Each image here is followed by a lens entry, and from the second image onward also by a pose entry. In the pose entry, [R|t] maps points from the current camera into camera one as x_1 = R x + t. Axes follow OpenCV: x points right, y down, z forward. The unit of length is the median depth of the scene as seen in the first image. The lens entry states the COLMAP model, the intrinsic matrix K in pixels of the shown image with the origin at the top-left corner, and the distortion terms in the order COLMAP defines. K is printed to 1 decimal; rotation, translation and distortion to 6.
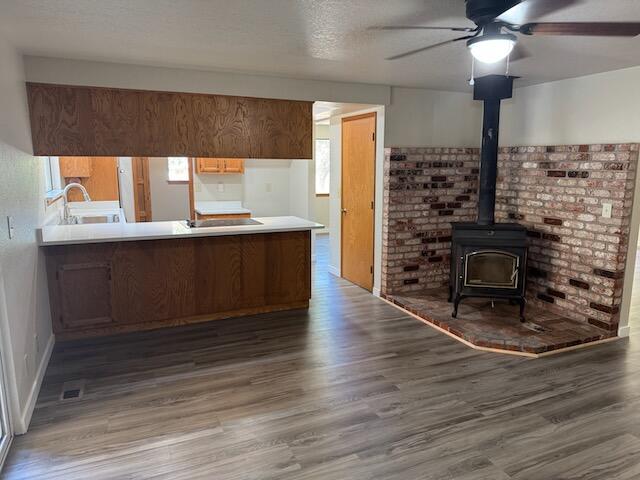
lens RADIAL K [[452.0, 0, 319.0], [0, 452.0, 238.7], [0, 0, 1]] dist [0.067131, -0.082384]
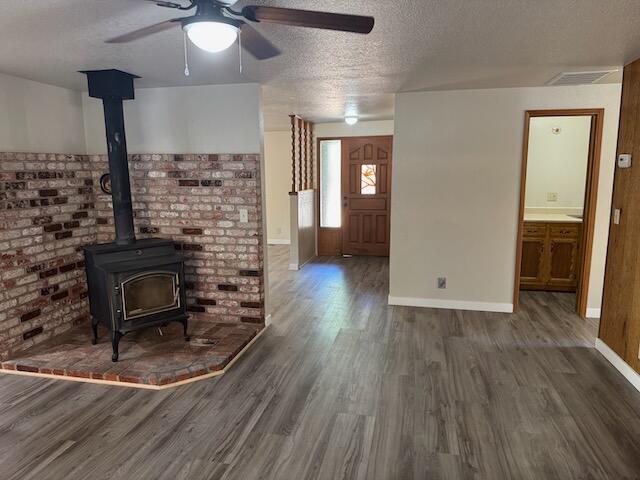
lens RADIAL K [[452.0, 0, 319.0], [0, 452.0, 238.7], [0, 0, 1]] dist [0.067131, -0.082384]
pose [[0.594902, -0.130802, 0.793084, -0.109991], [0.142375, 0.988217, 0.056188, -0.039249], [-0.791088, 0.079489, 0.606515, 0.198387]]
